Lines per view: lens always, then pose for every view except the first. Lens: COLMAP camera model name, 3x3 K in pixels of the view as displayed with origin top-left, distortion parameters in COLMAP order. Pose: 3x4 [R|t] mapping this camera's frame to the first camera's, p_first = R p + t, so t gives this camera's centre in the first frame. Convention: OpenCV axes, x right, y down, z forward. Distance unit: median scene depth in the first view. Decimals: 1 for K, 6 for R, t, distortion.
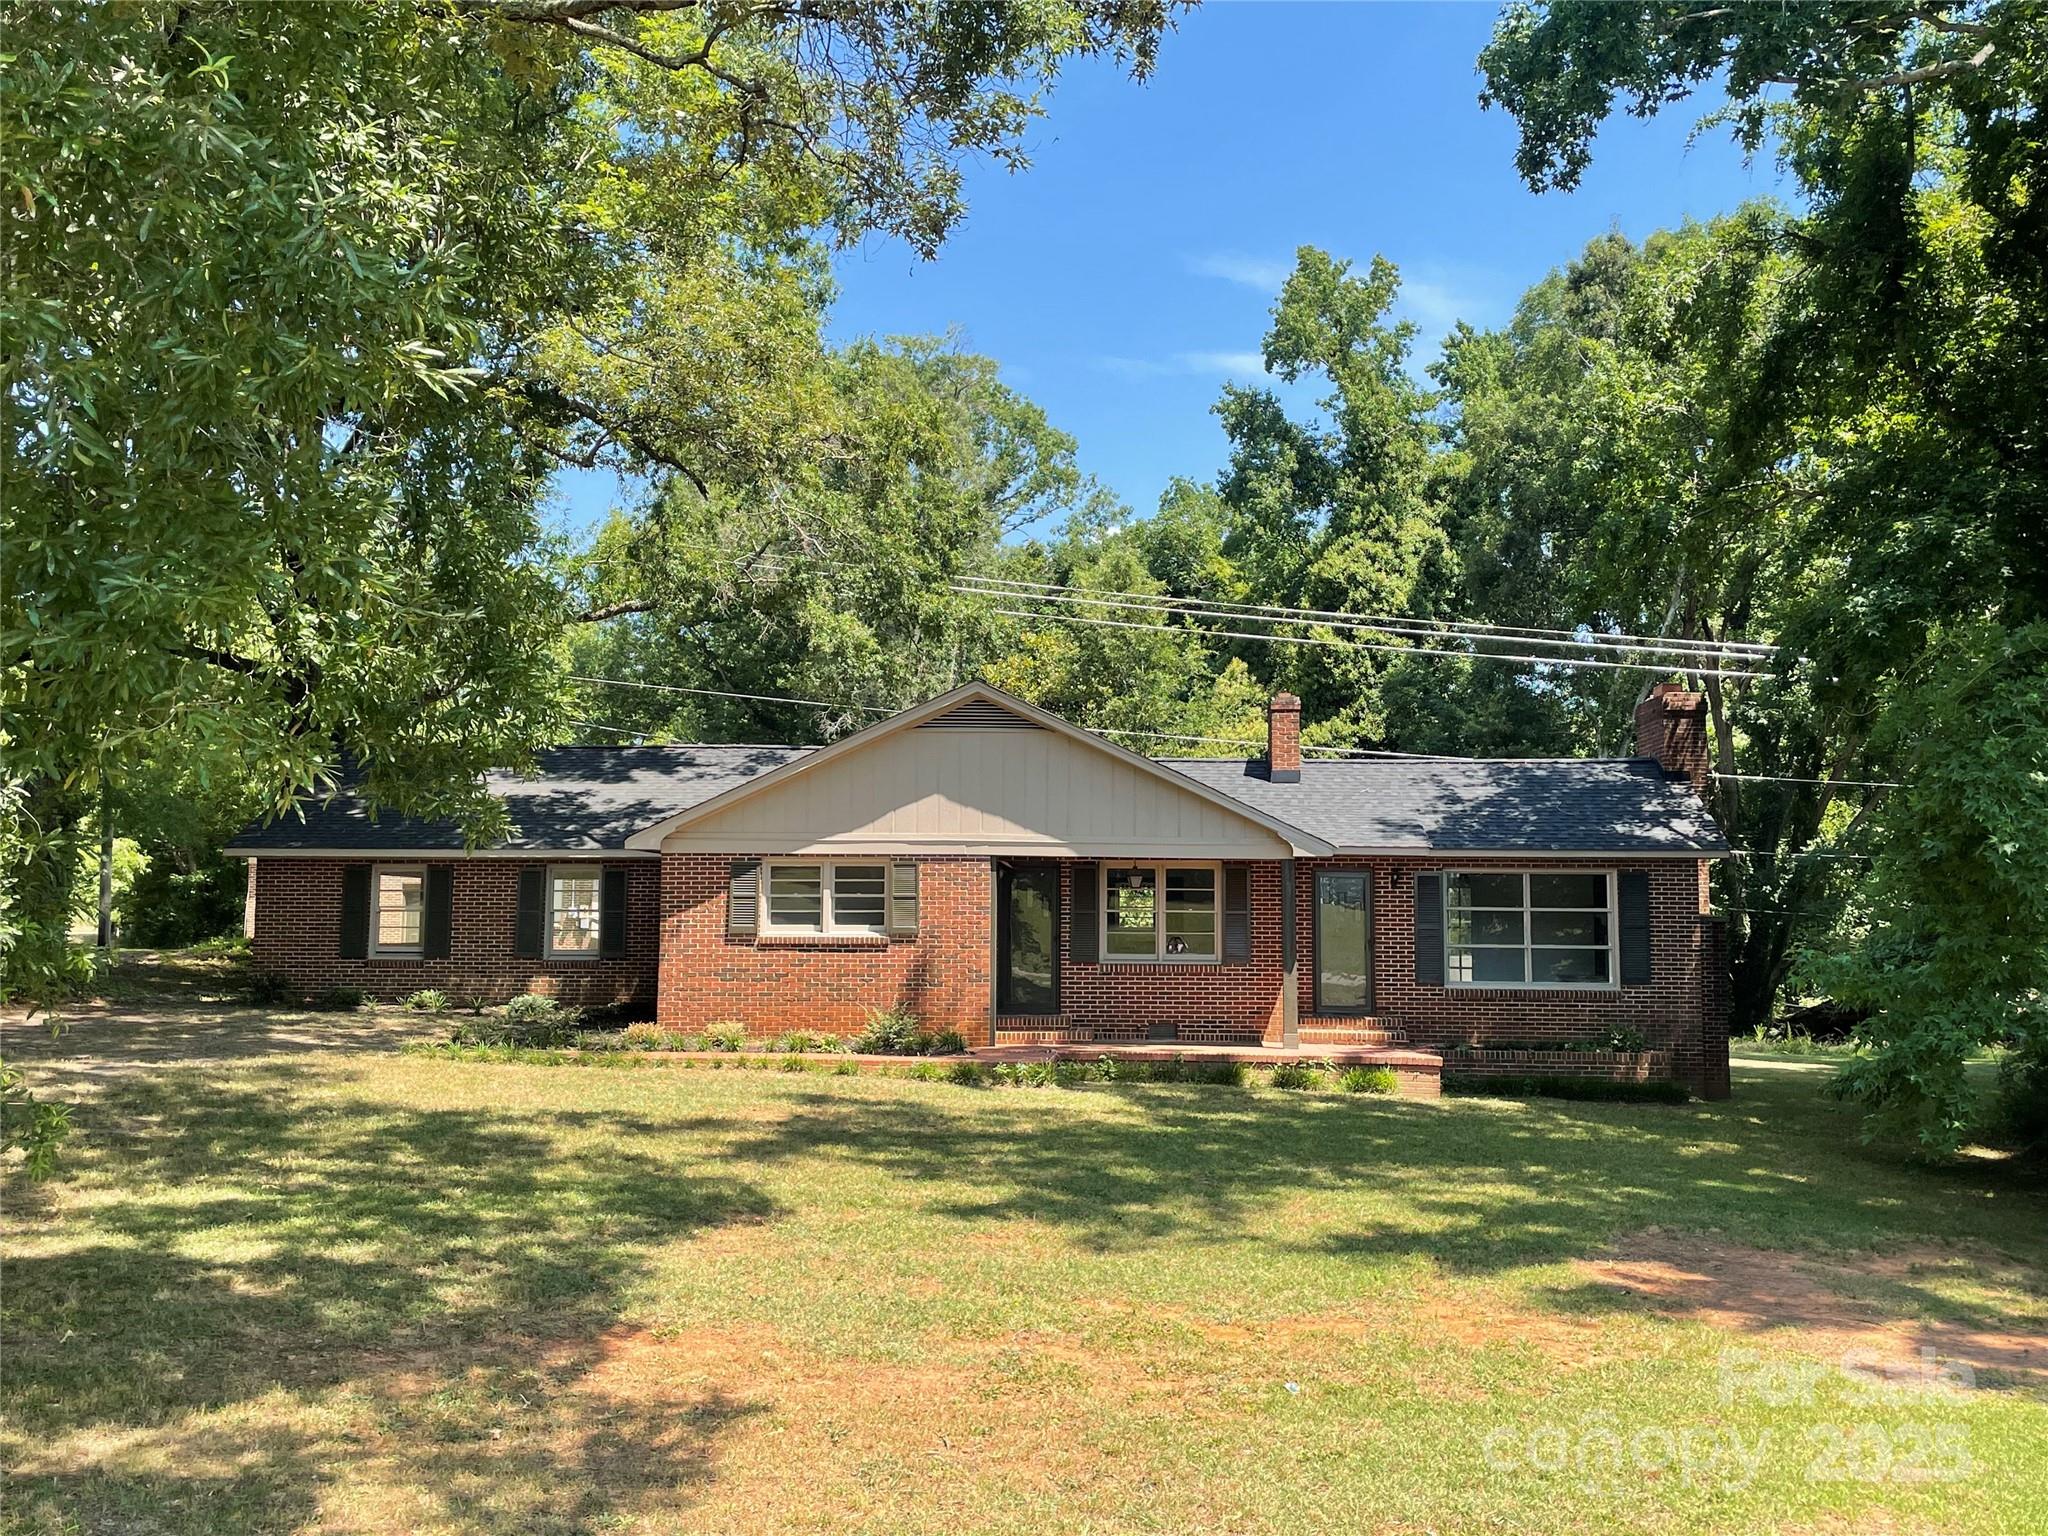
lens RADIAL K [[1943.8, 0, 1024.3], [0, 1943.8, 765.7], [0, 0, 1]] dist [0.098683, 0.000000]
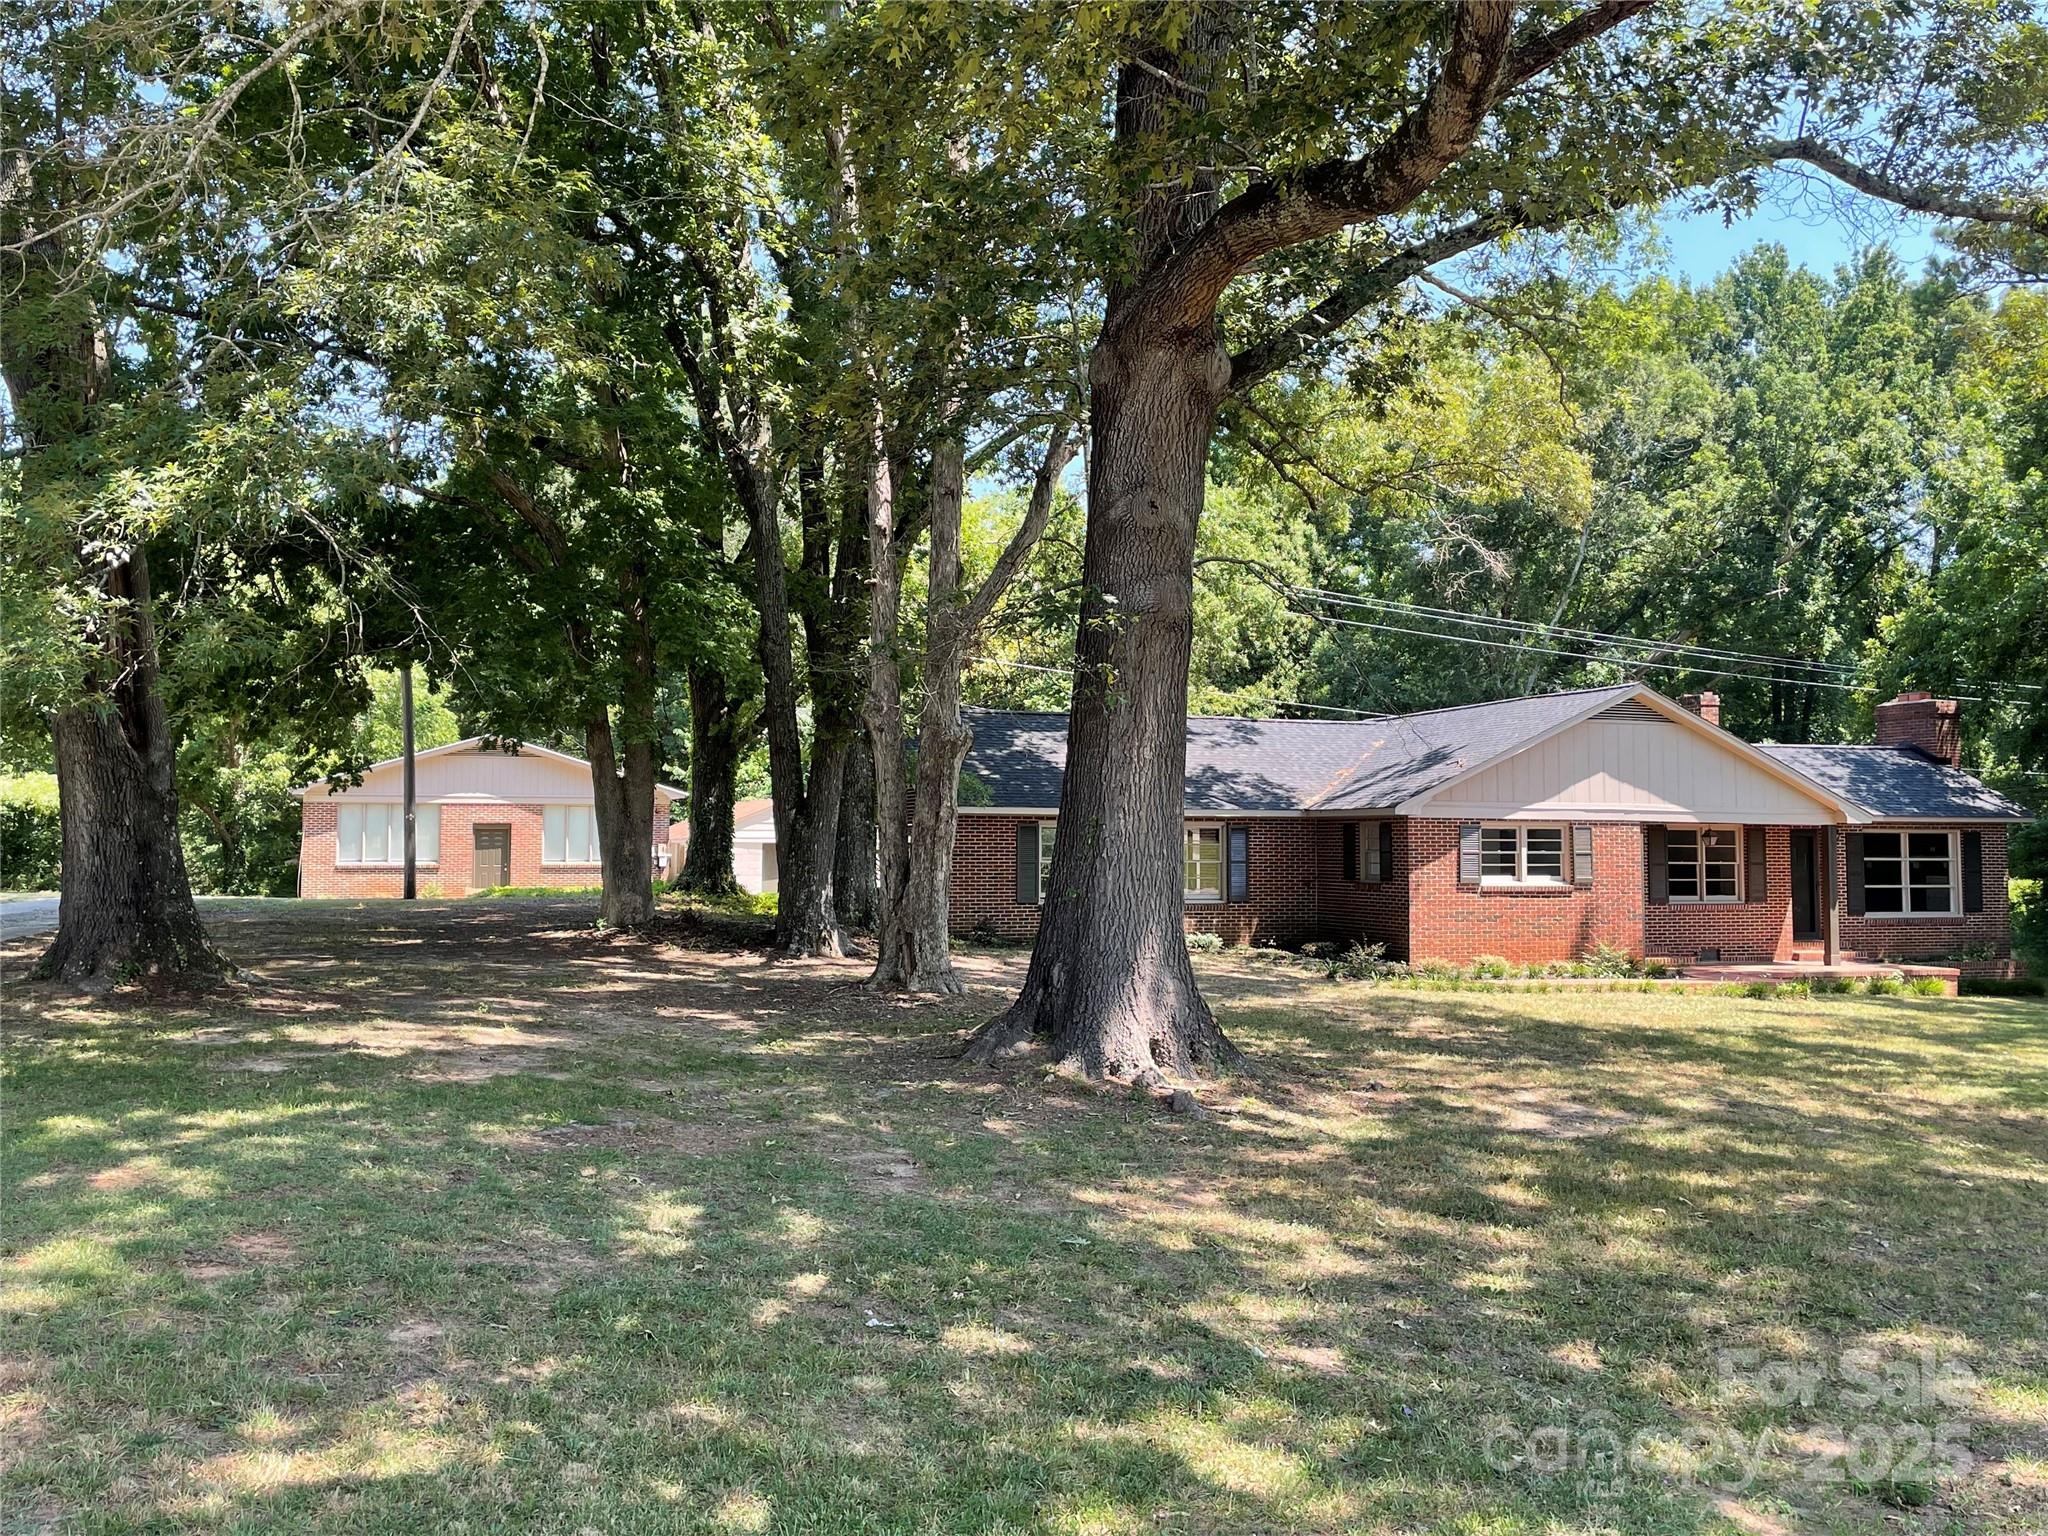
lens RADIAL K [[1827.5, 0, 1023.0], [0, 1827.5, 768.5], [0, 0, 1]] dist [0.003245, 0.000169]
pose [[0.943119, 0.013008, 0.332200, -0.792331], [-0.026429, 0.999005, 0.035915, -0.020633], [-0.331402, -0.042652, 0.942525, 0.004613]]
